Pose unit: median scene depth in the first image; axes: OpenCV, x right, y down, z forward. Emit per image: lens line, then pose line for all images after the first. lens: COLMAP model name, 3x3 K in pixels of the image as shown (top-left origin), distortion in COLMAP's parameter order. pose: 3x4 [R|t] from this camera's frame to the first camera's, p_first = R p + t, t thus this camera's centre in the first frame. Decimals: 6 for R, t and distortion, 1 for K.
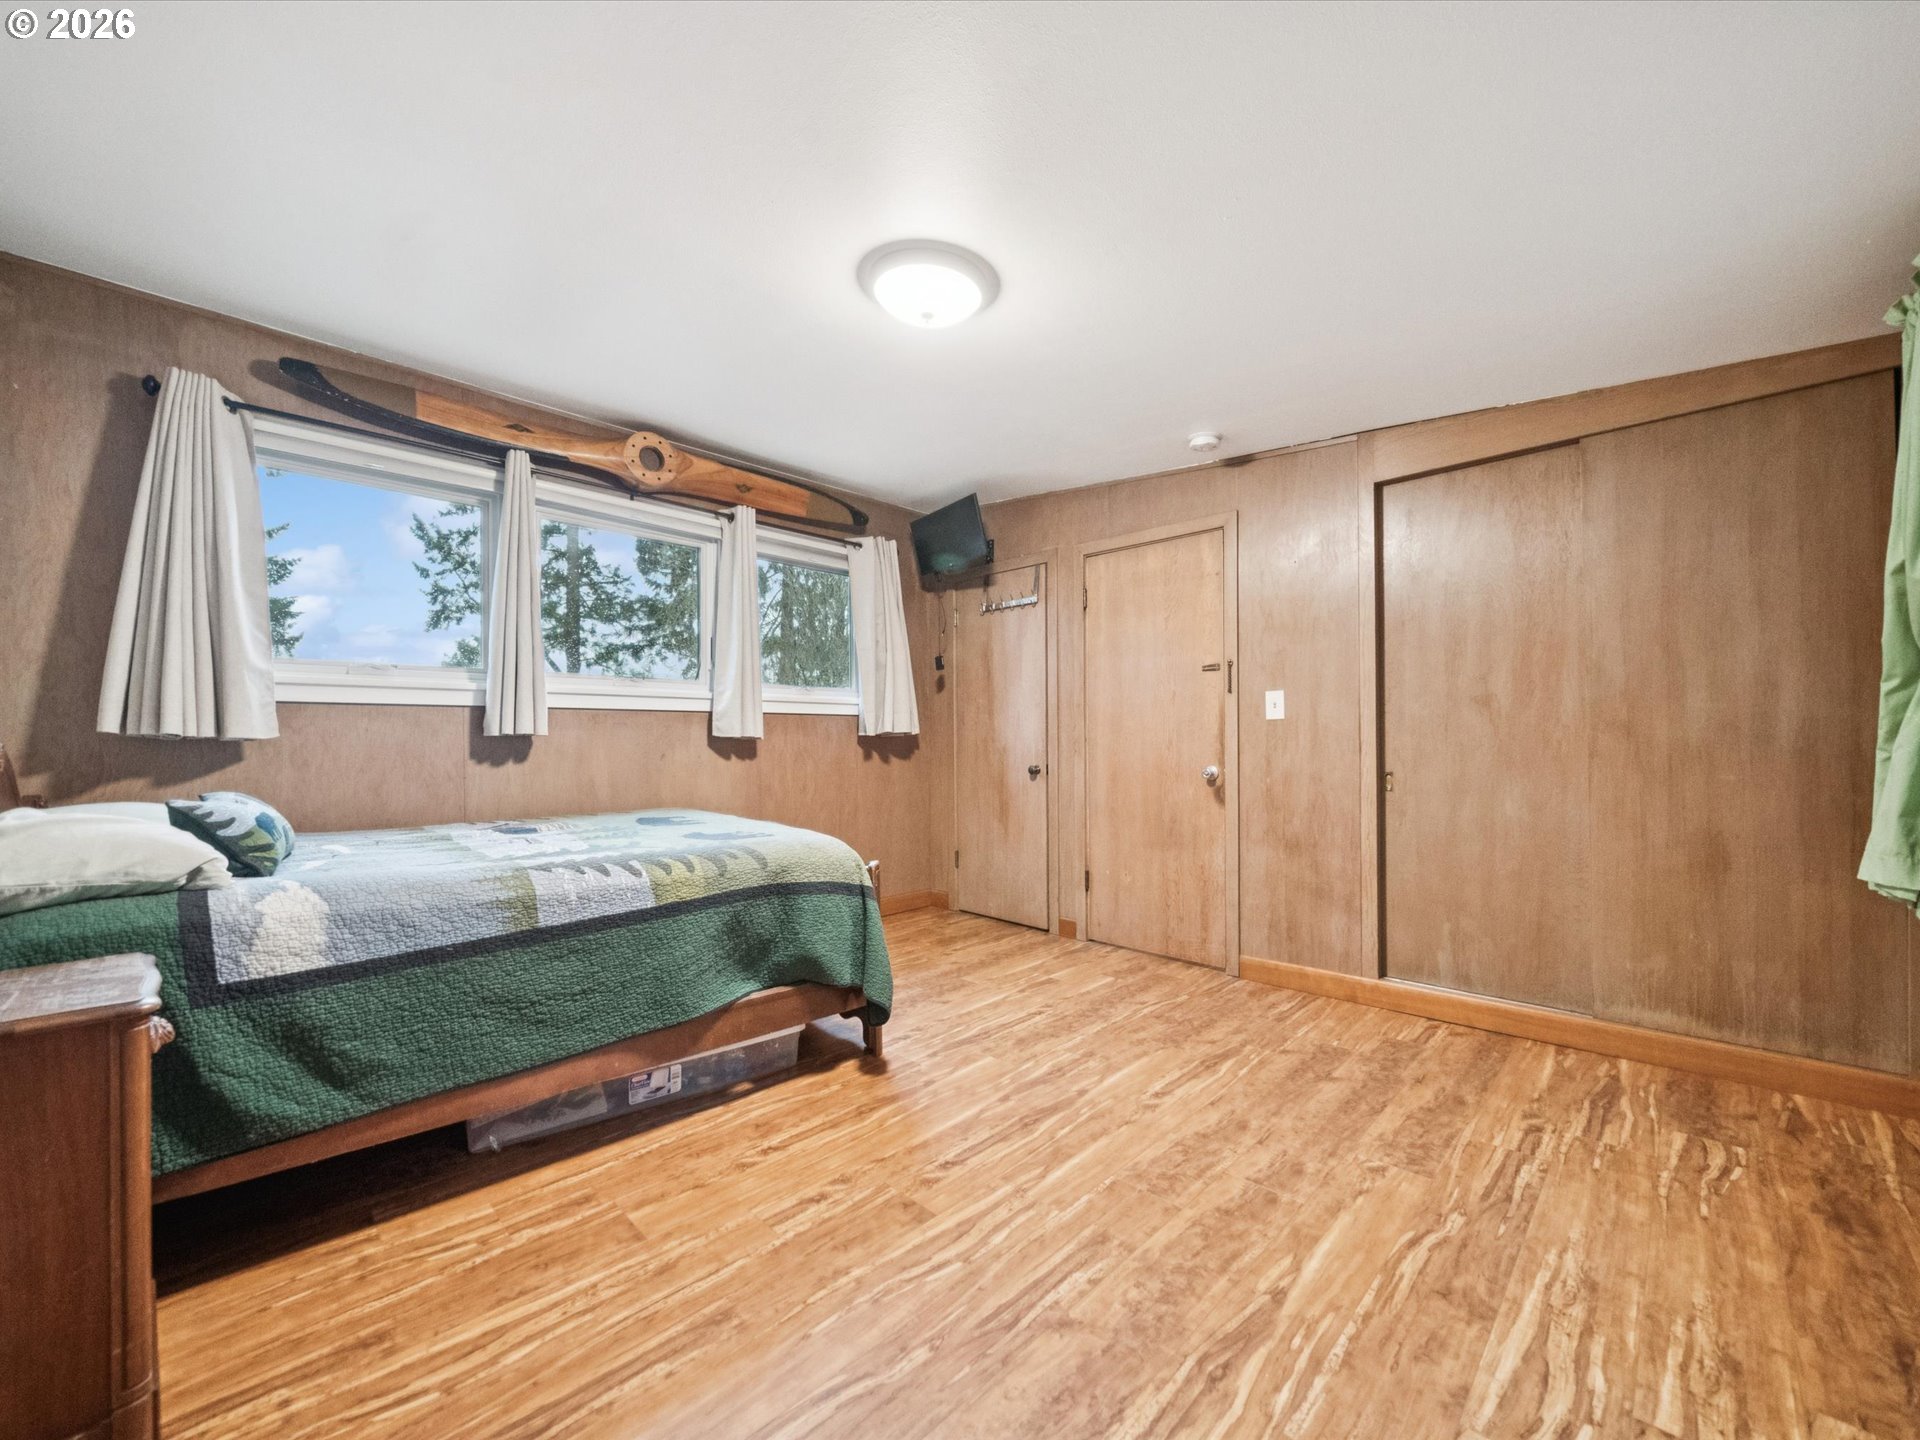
lens RADIAL K [[792.2, 0, 962.9], [0, 792.2, 718.6], [0, 0, 1]] dist [-0.005620, -0.000810]
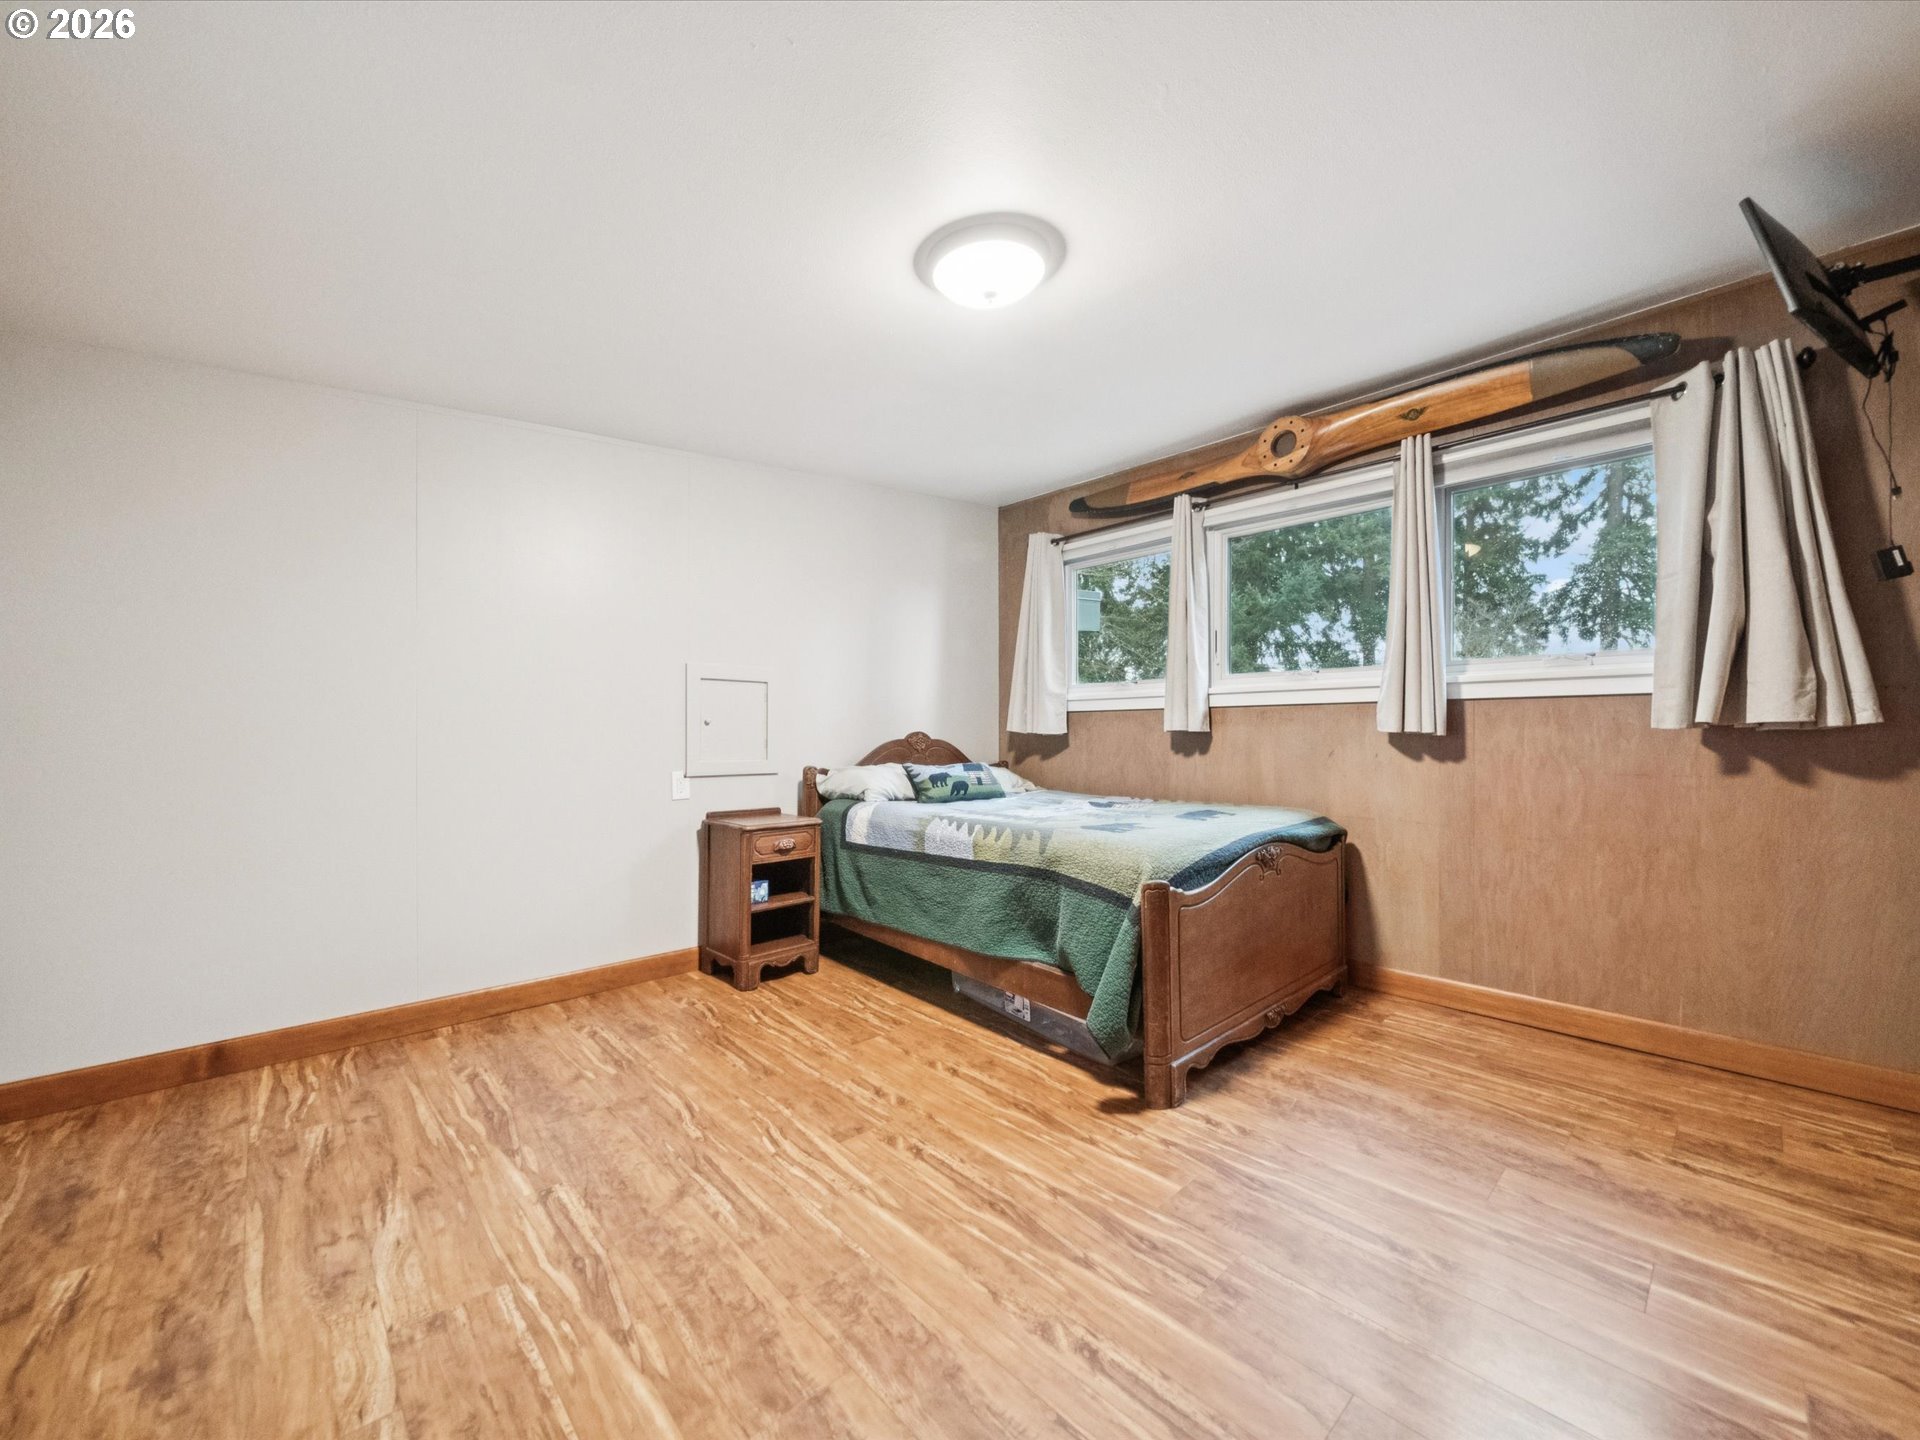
lens RADIAL K [[792.2, 0, 962.9], [0, 792.2, 718.6], [0, 0, 1]] dist [-0.005620, -0.000810]
pose [[-0.094370, -0.015440, -0.995417, 0.914862], [0.028328, 0.999433, -0.018188, 0.018802], [0.995134, -0.029915, -0.093879, 1.060552]]
